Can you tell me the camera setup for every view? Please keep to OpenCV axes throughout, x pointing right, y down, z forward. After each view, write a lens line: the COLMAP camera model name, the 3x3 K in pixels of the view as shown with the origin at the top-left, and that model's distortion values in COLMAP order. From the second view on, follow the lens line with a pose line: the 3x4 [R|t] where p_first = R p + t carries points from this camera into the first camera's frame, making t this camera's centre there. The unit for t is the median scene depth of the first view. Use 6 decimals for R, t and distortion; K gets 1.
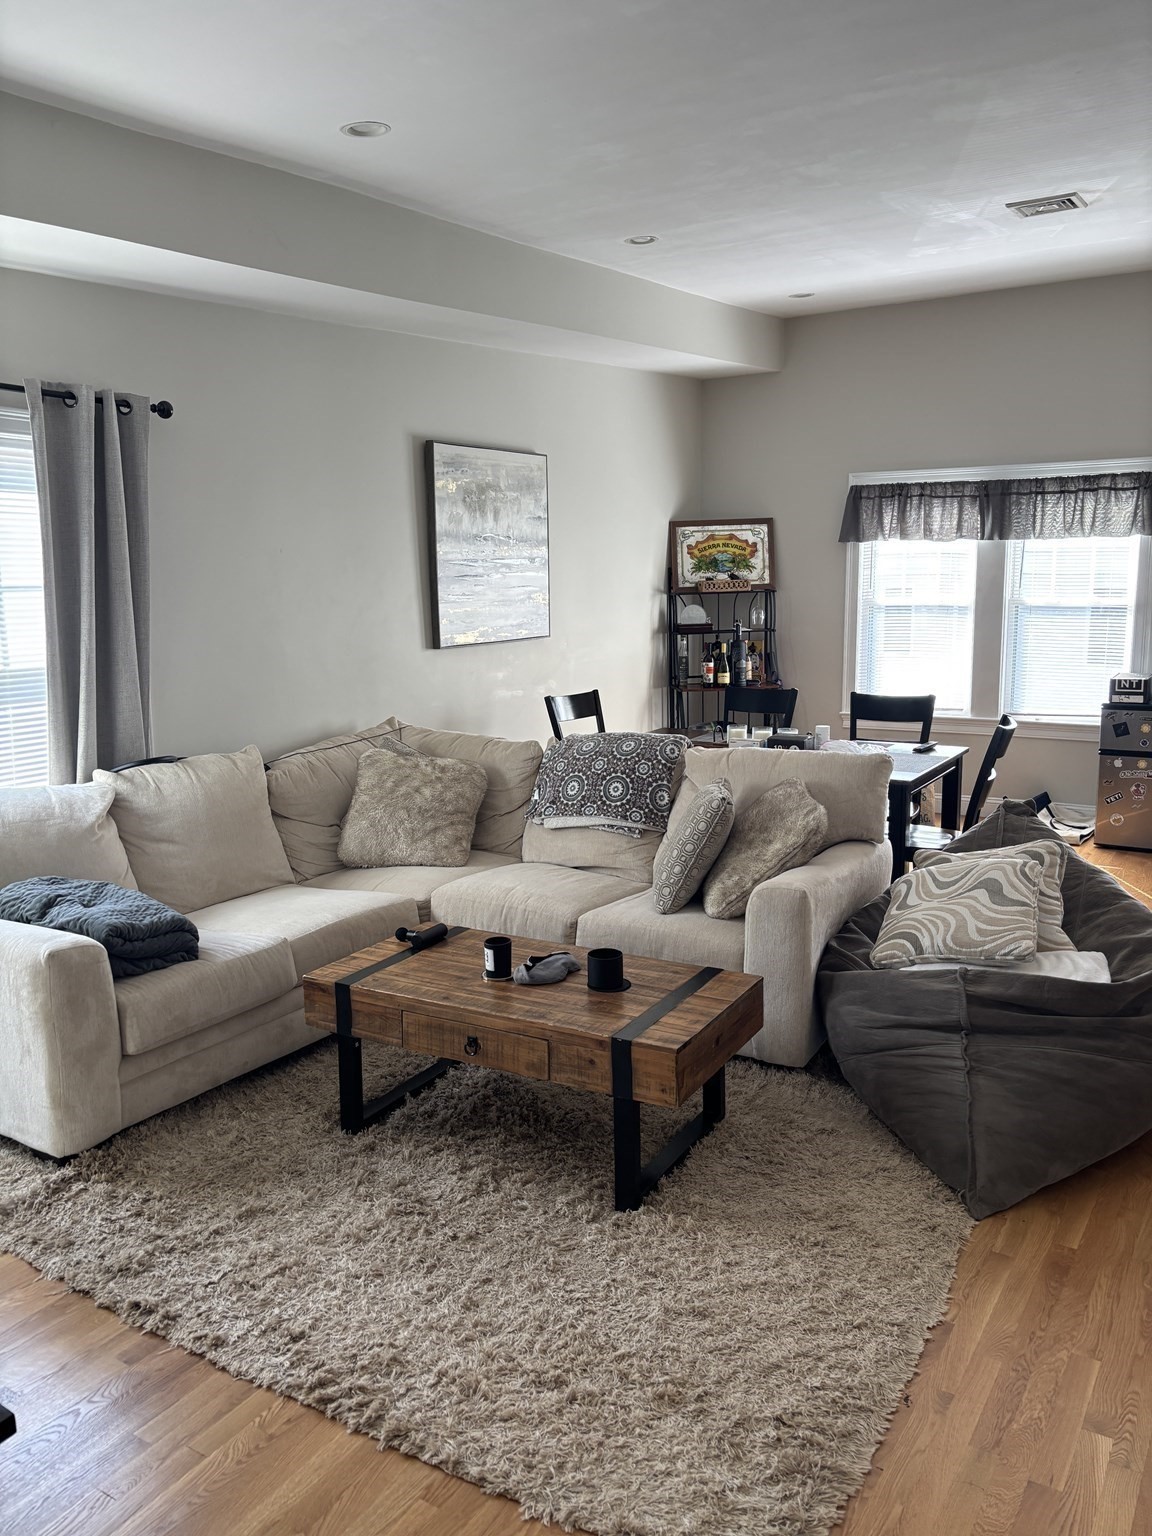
lens RADIAL K [[1165.8, 0, 587.2], [0, 1165.8, 786.9], [0, 0, 1]] dist [0.051528, -0.058012]
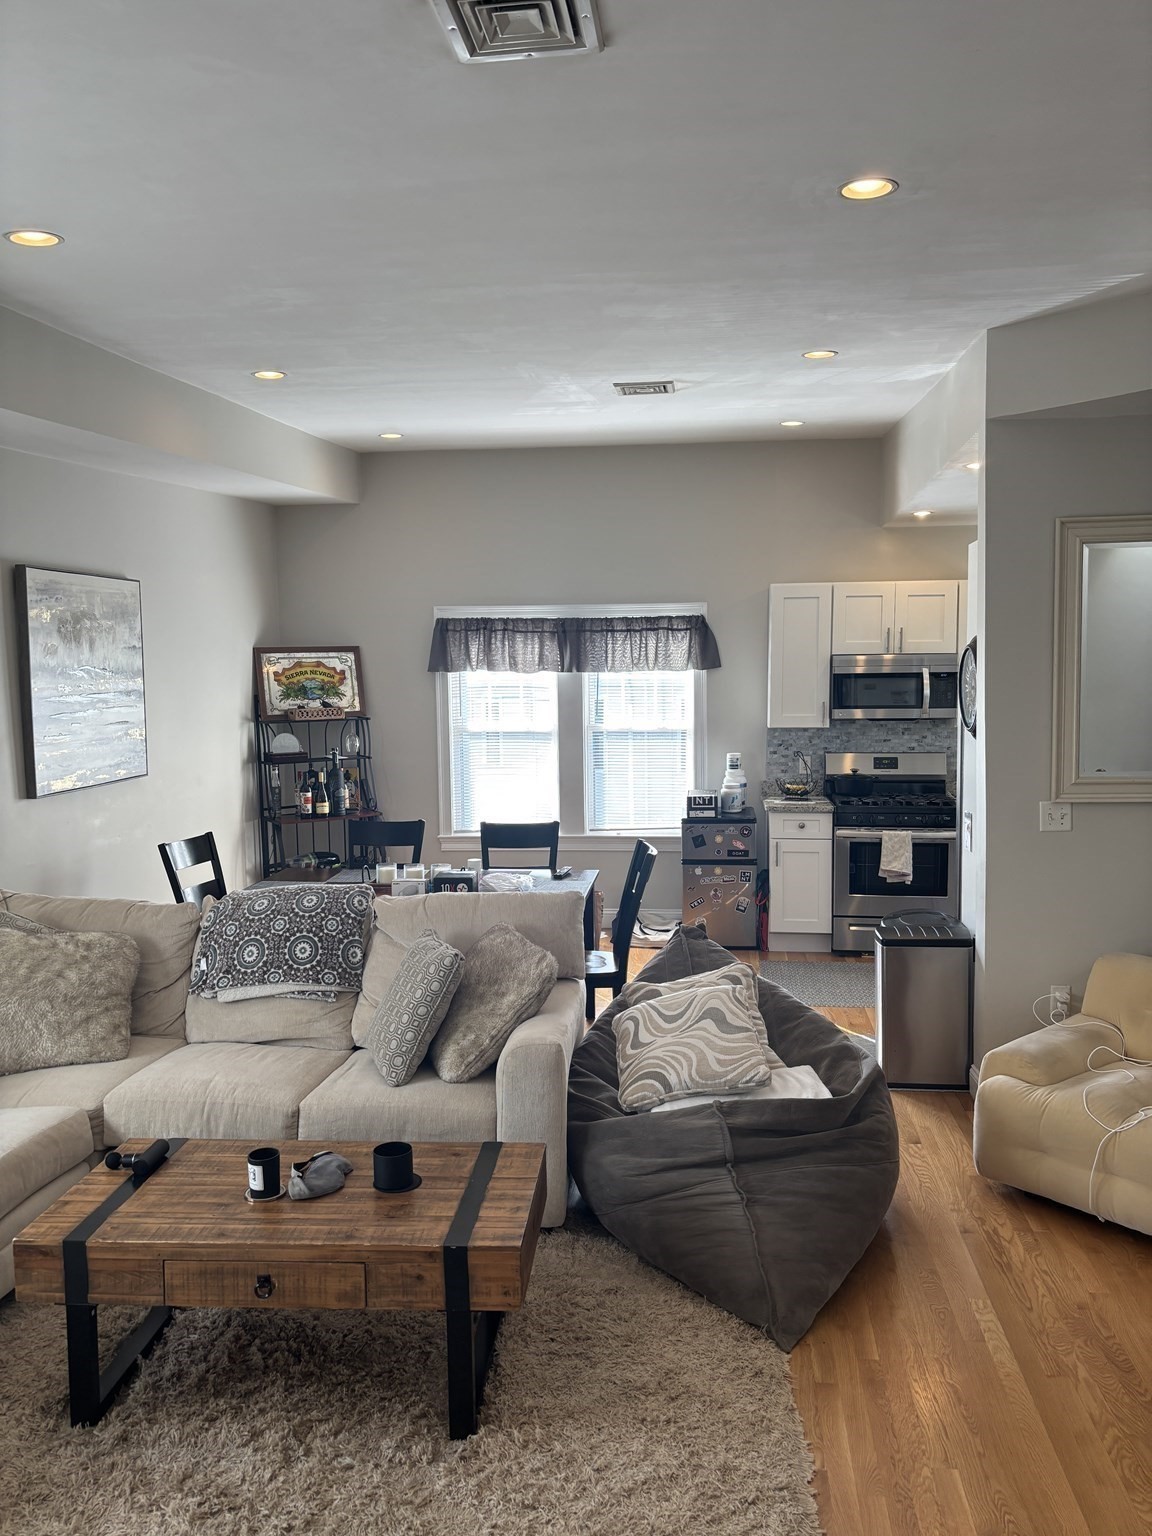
lens RADIAL K [[1165.8, 0, 570.2], [0, 1165.8, 783.6], [0, 0, 1]] dist [0.051528, -0.058012]
pose [[0.904418, -0.039487, 0.424816, -0.221458], [0.076446, 0.994592, -0.070302, -0.061717], [-0.419742, 0.096058, 0.902546, 0.078298]]
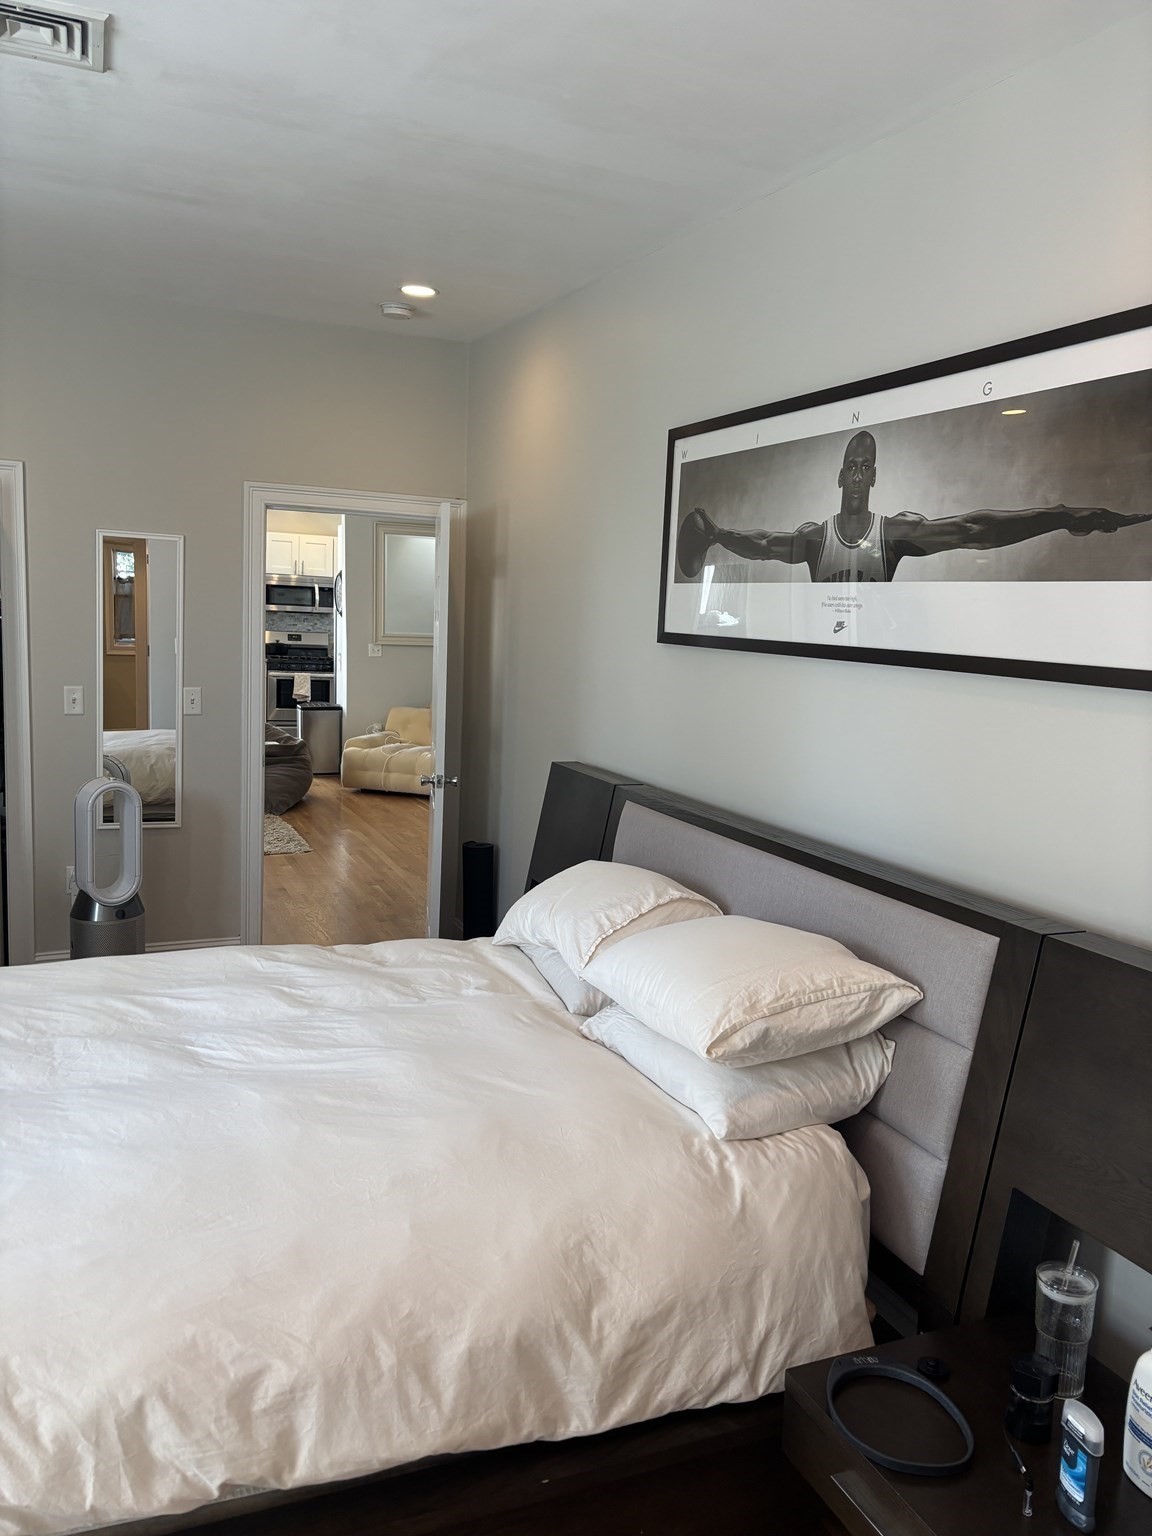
lens RADIAL K [[1165.8, 0, 583.7], [0, 1165.8, 760.7], [0, 0, 1]] dist [0.051528, -0.058012]
pose [[0.565960, -0.076356, 0.820889, -1.505110], [0.098288, 0.994850, 0.024773, 0.213801], [-0.818553, 0.066663, 0.570550, -1.244732]]
